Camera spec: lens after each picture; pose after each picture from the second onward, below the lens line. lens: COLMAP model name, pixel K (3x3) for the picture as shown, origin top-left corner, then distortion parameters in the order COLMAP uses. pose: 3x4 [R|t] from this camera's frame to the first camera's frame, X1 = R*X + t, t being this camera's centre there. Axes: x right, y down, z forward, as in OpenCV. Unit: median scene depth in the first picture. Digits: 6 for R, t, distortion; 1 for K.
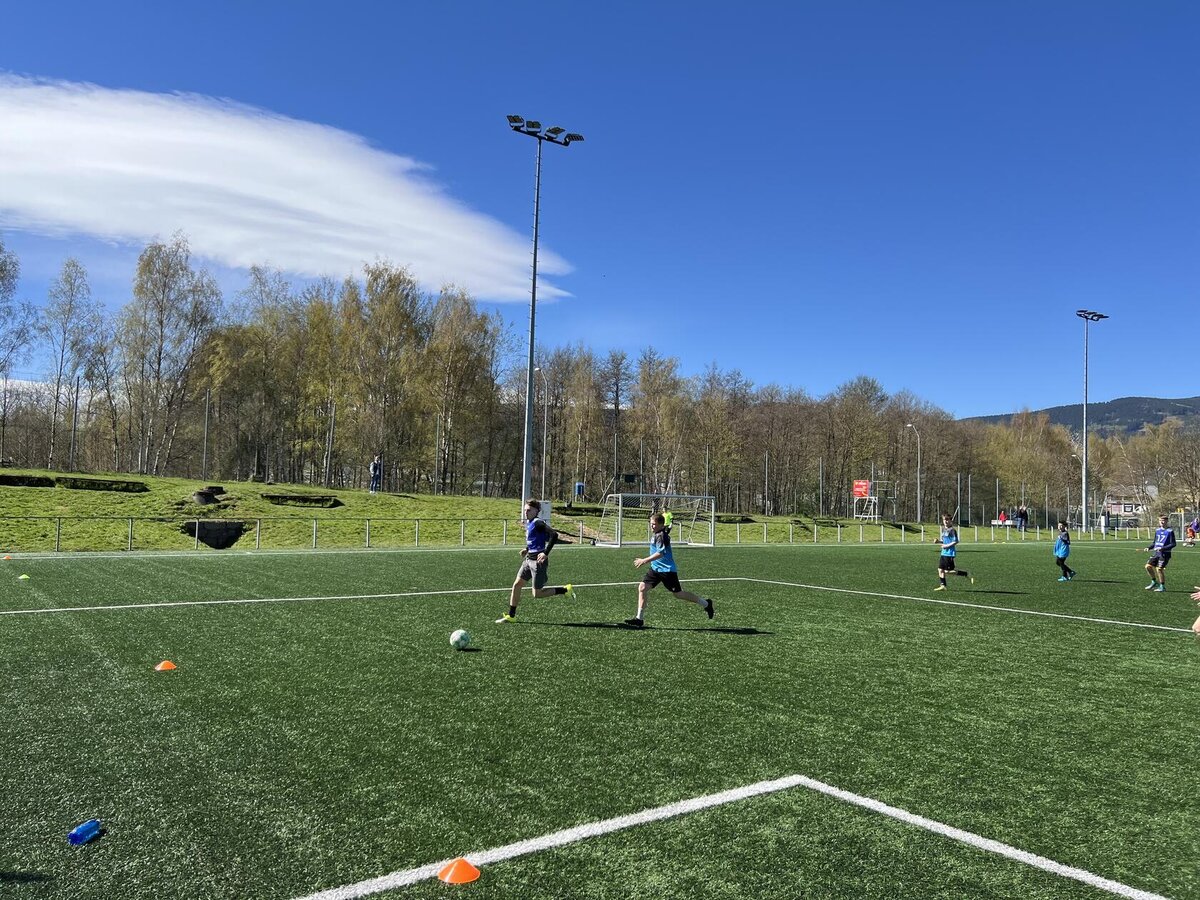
lens RADIAL K [[912.5, 0, 600.6], [0, 912.5, 448.7], [0, 0, 1]] dist [-0.014321, -0.014865]
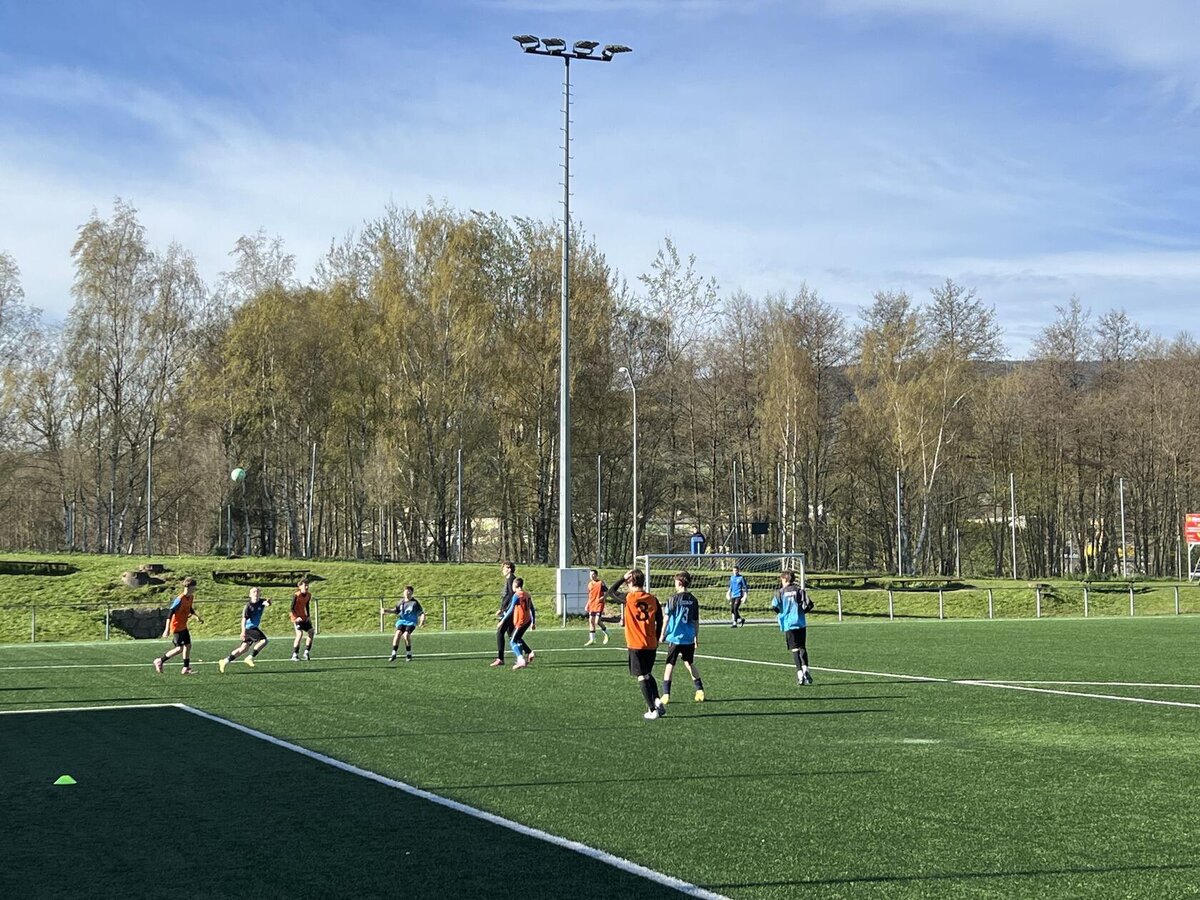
lens RADIAL K [[1854.4, 0, 600.3], [0, 1854.4, 452.3], [0, 0, 1]] dist [0.109150, 0.000000]
pose [[0.966304, -0.047614, -0.252960, 0.317292], [0.047479, 0.998850, -0.006643, -0.022788], [0.252986, -0.005591, 0.967454, -0.408917]]
